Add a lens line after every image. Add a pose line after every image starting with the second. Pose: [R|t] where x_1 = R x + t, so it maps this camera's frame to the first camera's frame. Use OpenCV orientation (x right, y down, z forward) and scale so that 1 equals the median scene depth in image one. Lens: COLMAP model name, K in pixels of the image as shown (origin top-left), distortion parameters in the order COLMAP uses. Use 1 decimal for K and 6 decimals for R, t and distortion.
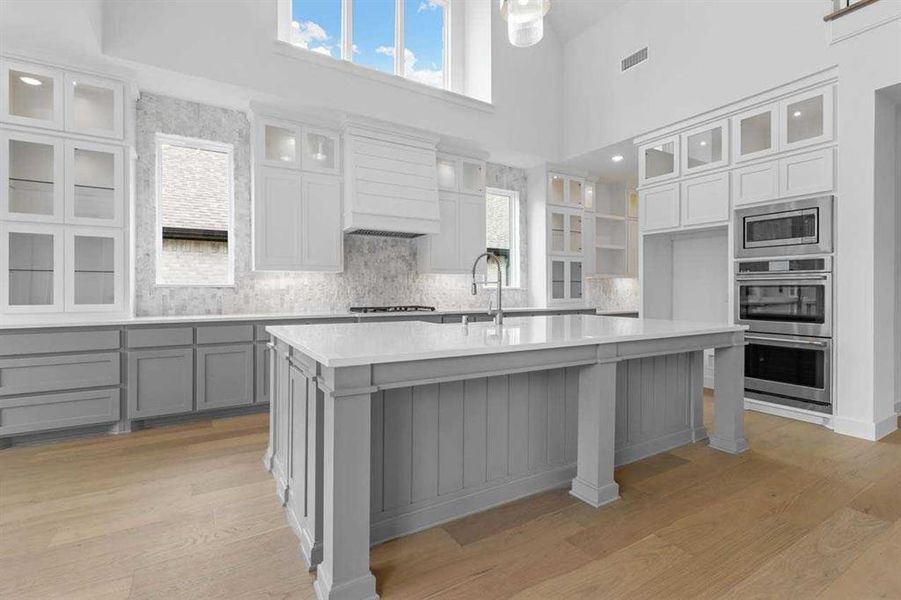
lens RADIAL K [[407.9, 0, 446.2], [0, 407.9, 290.6], [0, 0, 1]] dist [-0.003617, 0.000154]
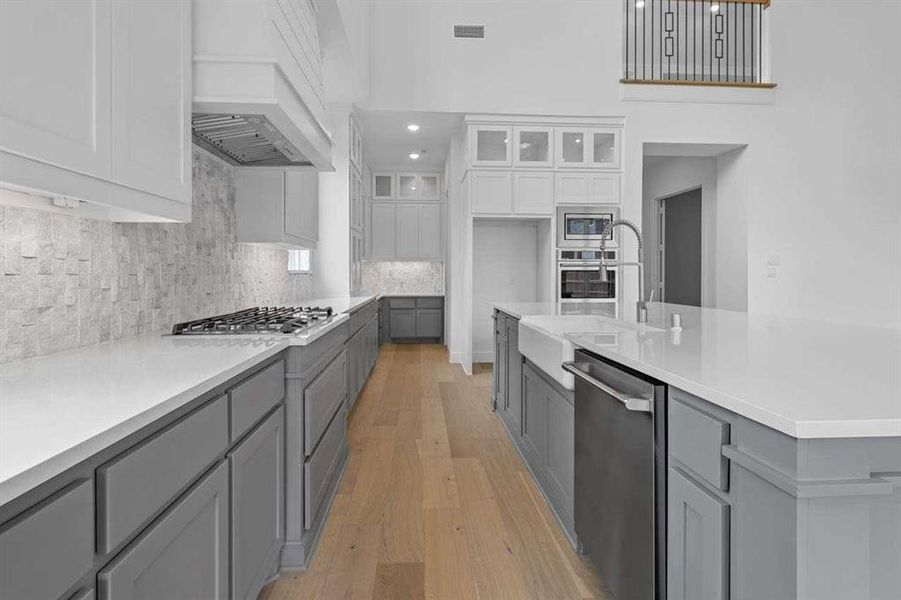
lens RADIAL K [[402.3, 0, 439.1], [0, 402.3, 271.7], [0, 0, 1]] dist [-0.002469, 0.000790]
pose [[0.460788, 0.005340, 0.887494, -0.423396], [0.003878, 0.999960, -0.008031, -0.000491], [-0.887502, 0.007143, 0.460749, 0.670599]]
